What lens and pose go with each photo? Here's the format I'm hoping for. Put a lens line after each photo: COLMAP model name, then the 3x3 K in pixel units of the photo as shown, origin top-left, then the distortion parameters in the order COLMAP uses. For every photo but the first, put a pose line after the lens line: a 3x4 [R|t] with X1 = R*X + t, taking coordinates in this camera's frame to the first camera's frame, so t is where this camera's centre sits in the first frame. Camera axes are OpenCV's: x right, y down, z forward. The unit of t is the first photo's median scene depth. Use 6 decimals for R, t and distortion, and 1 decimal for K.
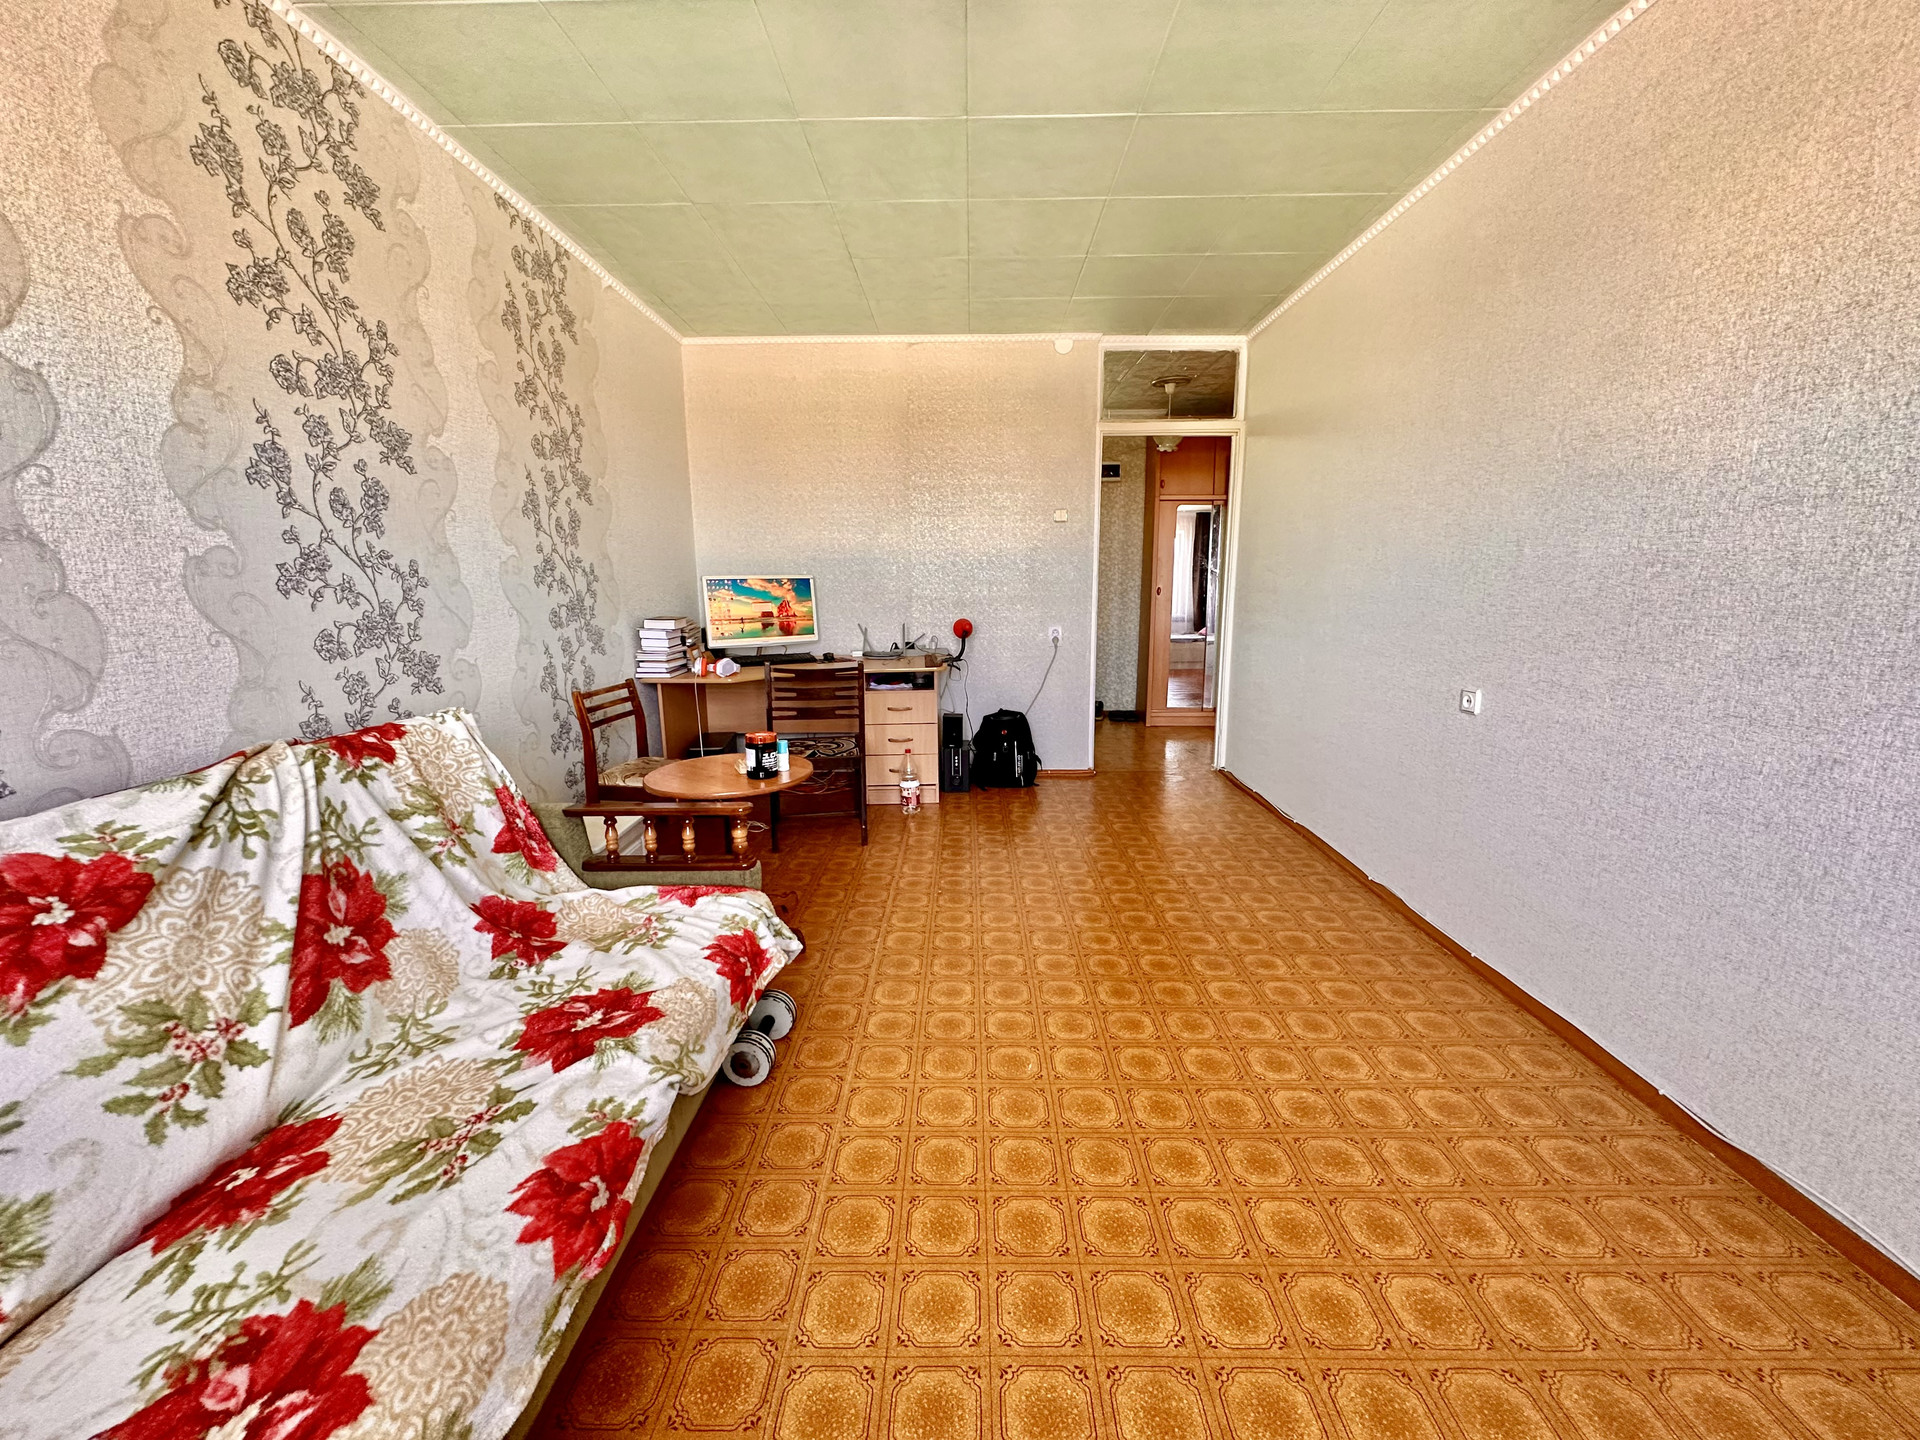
lens RADIAL K [[764.6, 0, 961.7], [0, 764.6, 719.9], [0, 0, 1]] dist [-0.000104, -0.000004]
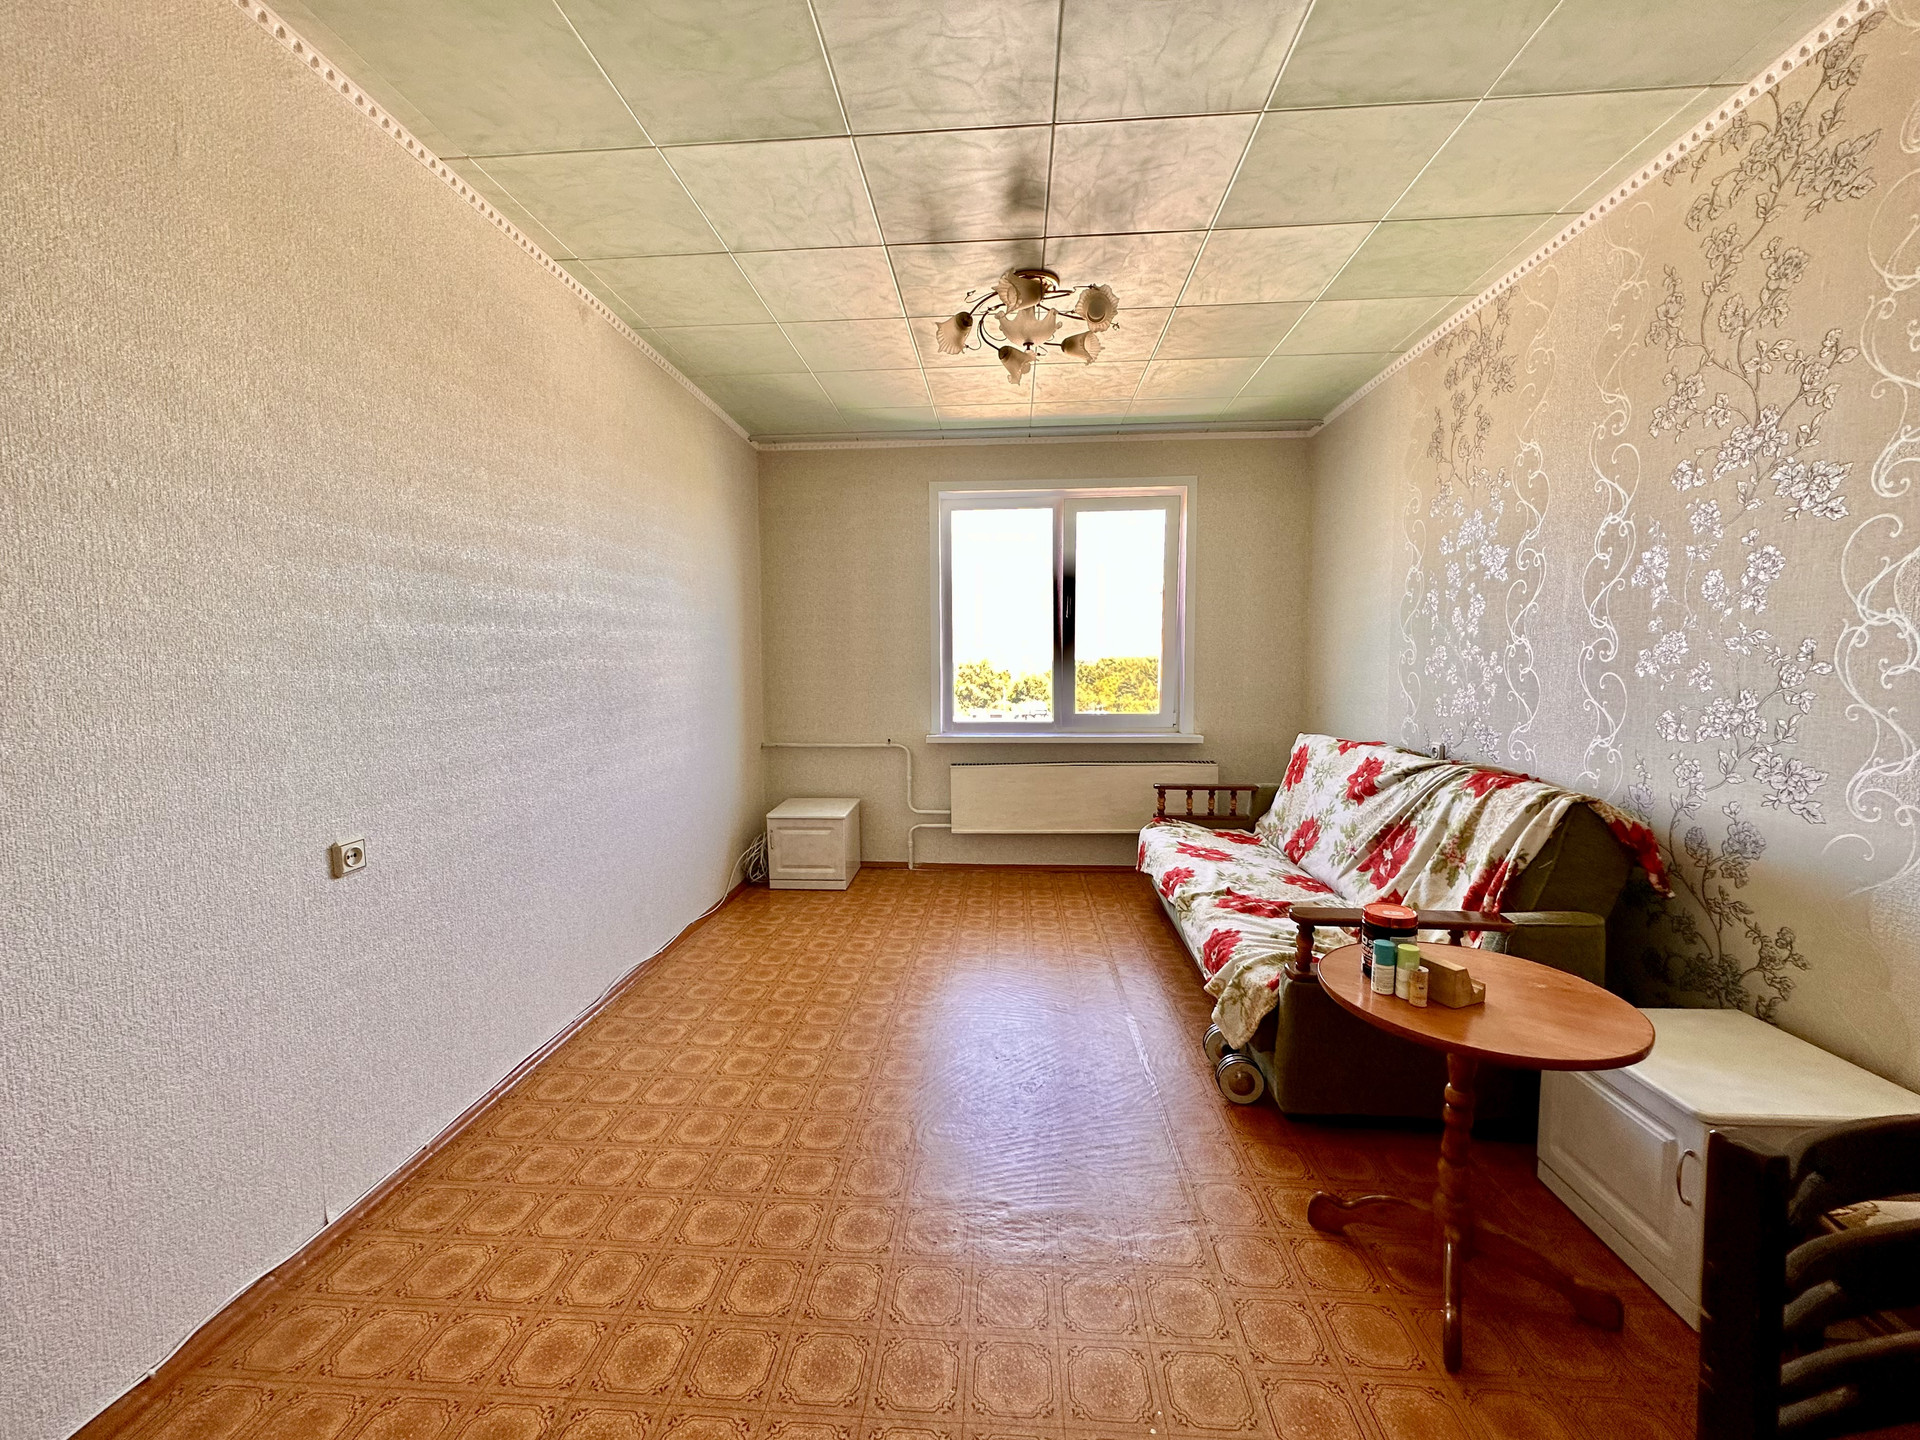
lens RADIAL K [[764.6, 0, 958.2], [0, 764.6, 715.5], [0, 0, 1]] dist [-0.000104, -0.000004]
pose [[-0.998316, 0.014080, 0.056268, 0.066137], [0.027593, 0.968573, 0.247195, -0.332185], [-0.051019, 0.248331, -0.967331, 1.745085]]
